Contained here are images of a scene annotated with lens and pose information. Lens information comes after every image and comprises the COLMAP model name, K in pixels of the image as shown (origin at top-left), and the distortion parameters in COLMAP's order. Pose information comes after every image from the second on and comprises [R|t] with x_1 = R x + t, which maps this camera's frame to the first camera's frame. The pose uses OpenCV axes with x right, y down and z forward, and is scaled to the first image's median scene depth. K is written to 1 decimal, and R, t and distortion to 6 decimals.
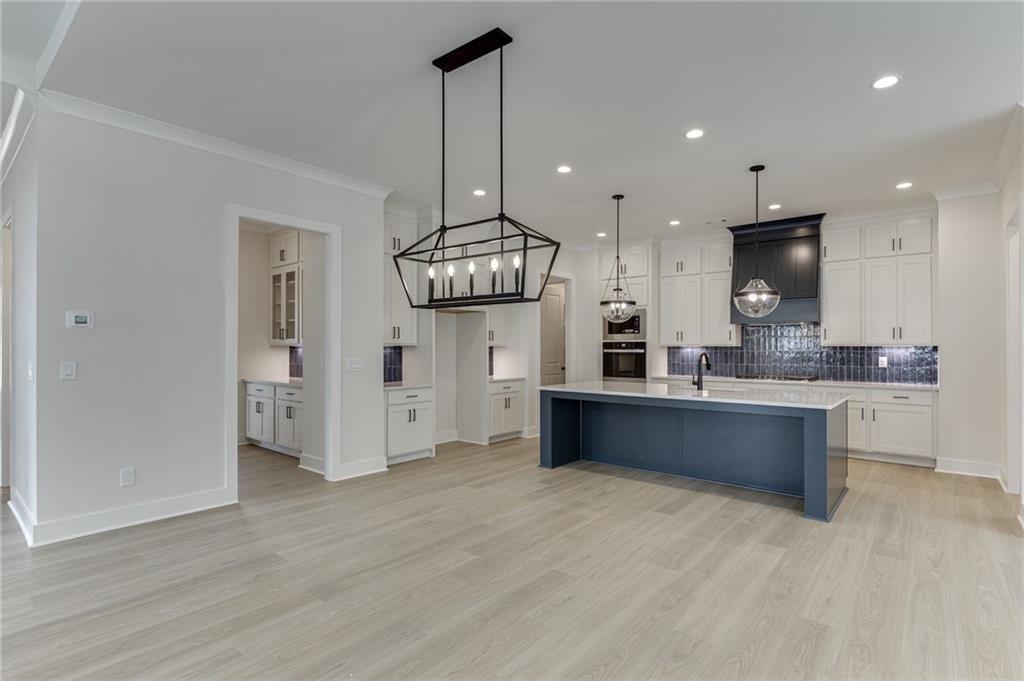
lens RADIAL K [[499.2, 0, 517.5], [0, 499.2, 344.5], [0, 0, 1]] dist [-0.005923, 0.001623]
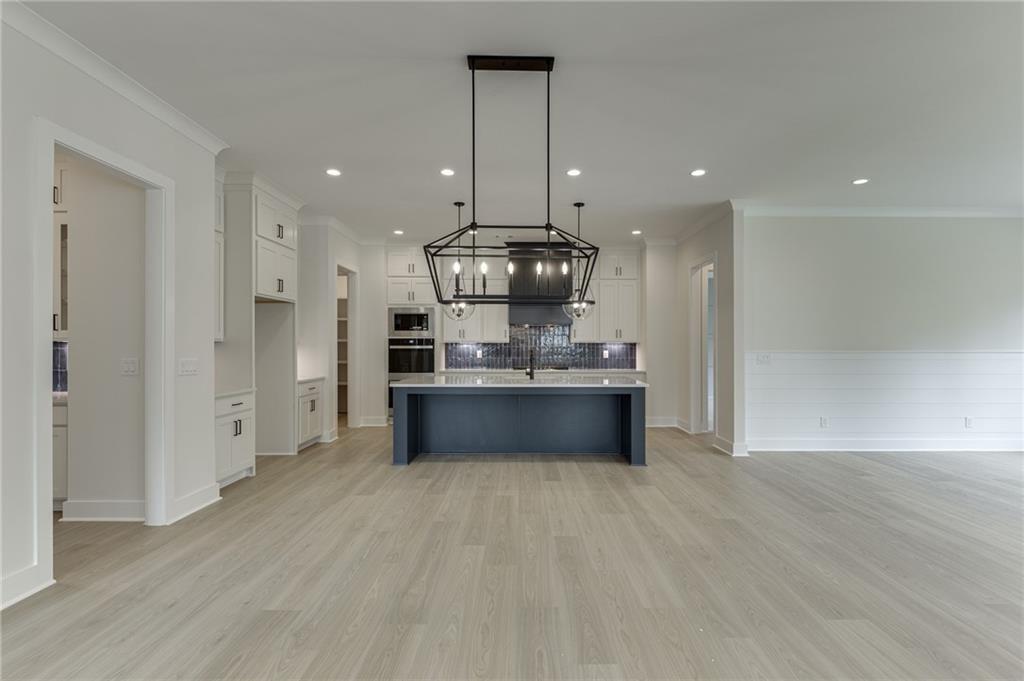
lens RADIAL K [[499.2, 0, 518.4], [0, 499.2, 344.4], [0, 0, 1]] dist [-0.005923, 0.001623]
pose [[0.769399, -0.000567, 0.638768, -0.401399], [-0.003928, 0.999977, 0.005618, 0.000743], [-0.638756, -0.006832, 0.769379, 0.093920]]
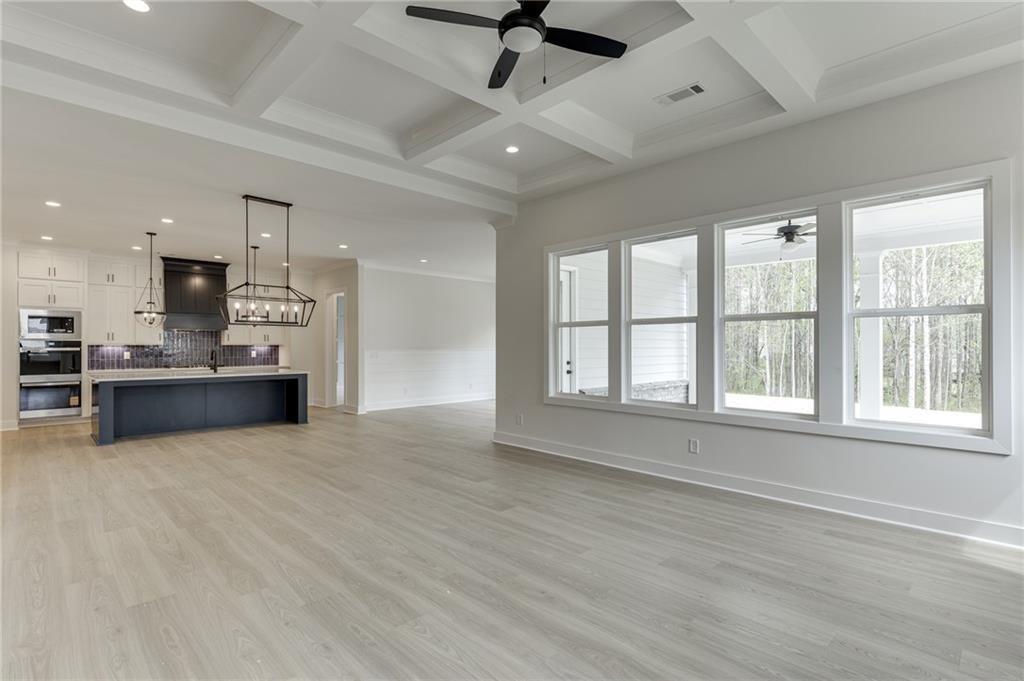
lens RADIAL K [[499.2, 0, 525.9], [0, 499.2, 340.9], [0, 0, 1]] dist [-0.005923, 0.001623]
pose [[0.084417, 0.008852, 0.996391, -1.083879], [-0.005947, 0.999947, -0.008380, -0.002868], [-0.996413, -0.005218, 0.084466, -0.121054]]
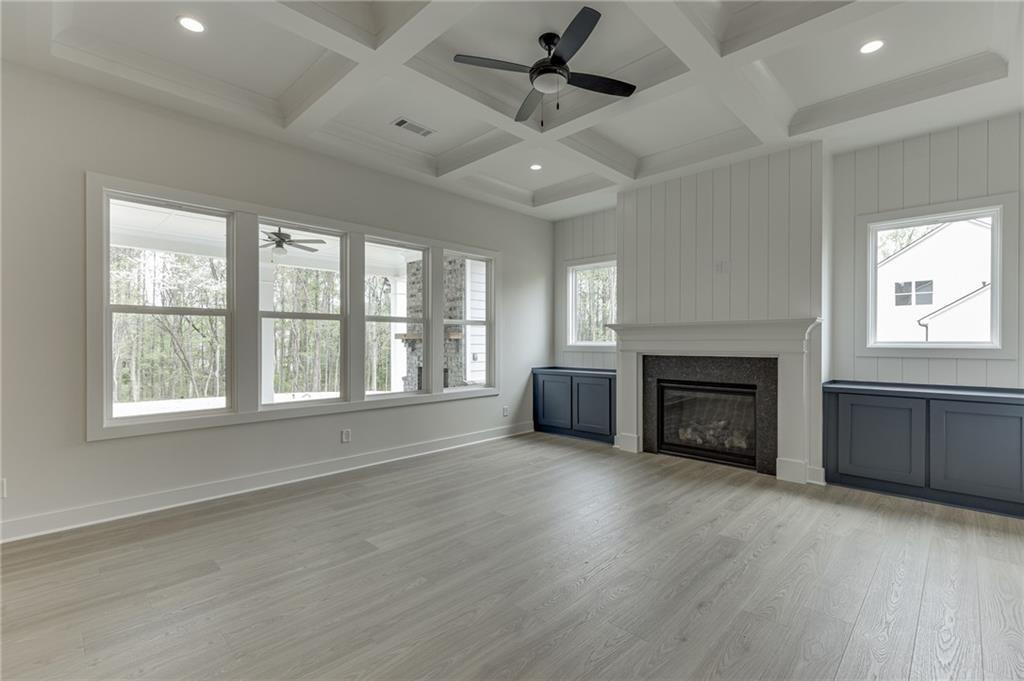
lens RADIAL K [[464.9, 0, 513.4], [0, 464.9, 342.2], [0, 0, 1]] dist [0.012688, 0.000555]
pose [[-0.997665, 0.000412, 0.068290, -0.545472], [0.000014, 0.999983, -0.005830, 0.001683], [-0.068292, -0.005815, -0.997648, 0.523036]]
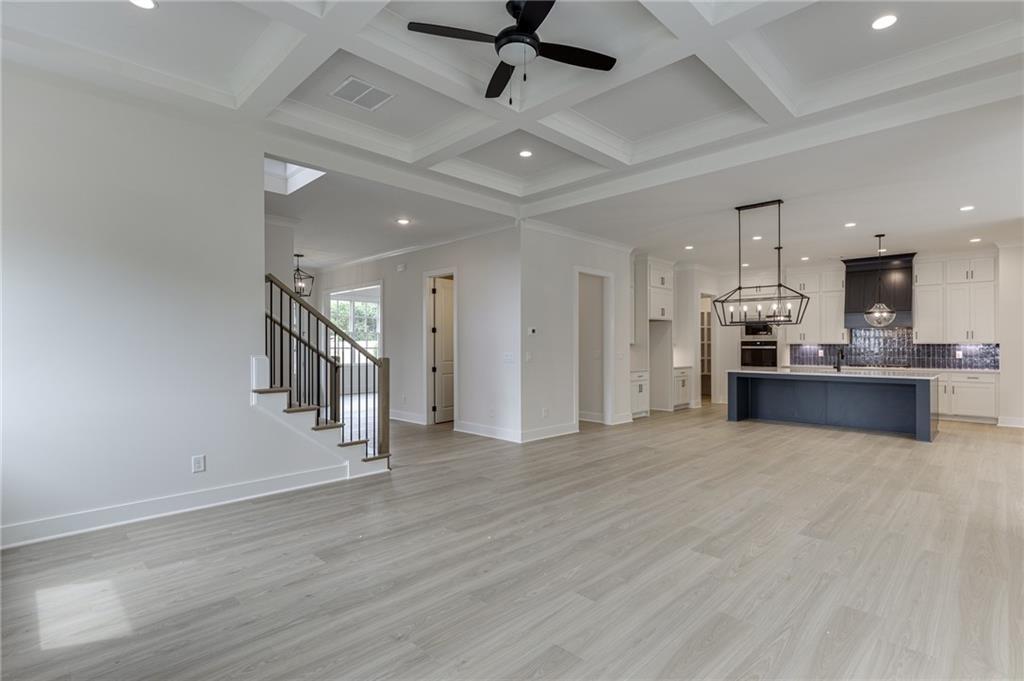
lens RADIAL K [[499.2, 0, 516.0], [0, 499.2, 342.5], [0, 0, 1]] dist [-0.005923, 0.001623]
pose [[0.996832, -0.001839, -0.079518, -0.507789], [0.001927, 0.999998, 0.001028, -0.005216], [0.079516, -0.001178, 0.996833, -0.634400]]
